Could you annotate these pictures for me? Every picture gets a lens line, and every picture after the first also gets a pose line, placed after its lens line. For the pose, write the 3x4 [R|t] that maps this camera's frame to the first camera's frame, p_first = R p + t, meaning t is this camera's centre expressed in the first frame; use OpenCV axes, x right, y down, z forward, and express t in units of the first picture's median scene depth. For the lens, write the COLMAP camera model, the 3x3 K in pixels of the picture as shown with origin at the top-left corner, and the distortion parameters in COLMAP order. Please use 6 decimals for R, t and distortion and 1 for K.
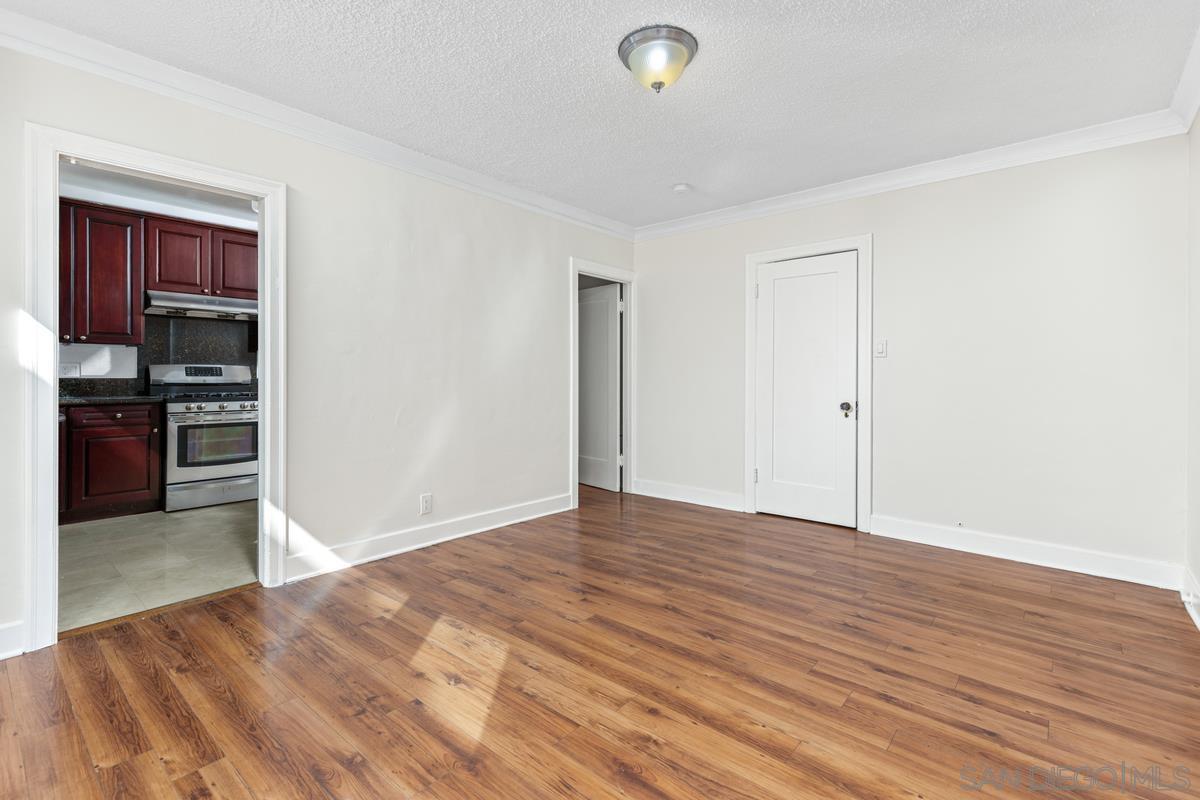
lens RADIAL K [[554.5, 0, 598.4], [0, 554.5, 374.4], [0, 0, 1]] dist [-0.000332, -0.000190]
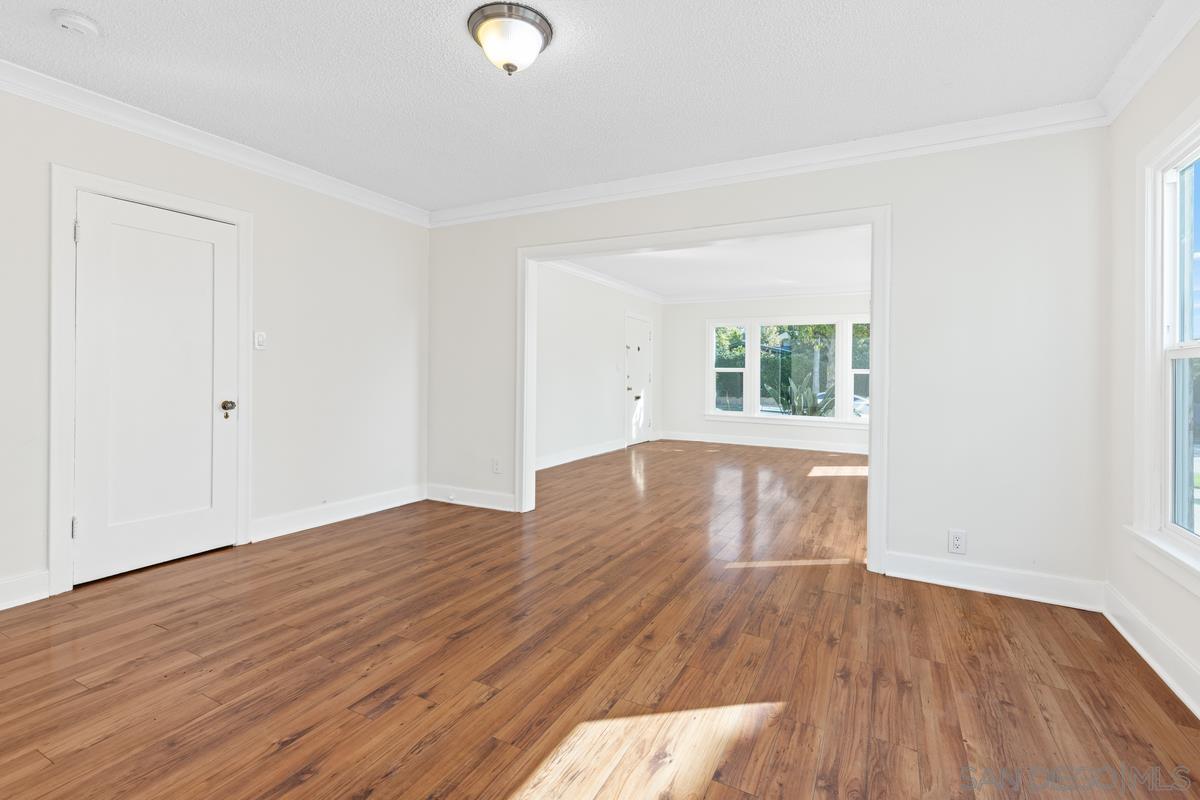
lens RADIAL K [[554.5, 0, 598.4], [0, 554.5, 374.4], [0, 0, 1]] dist [-0.000332, -0.000190]
pose [[-0.228812, -0.010665, 0.973412, -0.940258], [-0.015196, 0.999857, 0.007383, -0.007881], [-0.973352, -0.013103, -0.228941, 1.188617]]
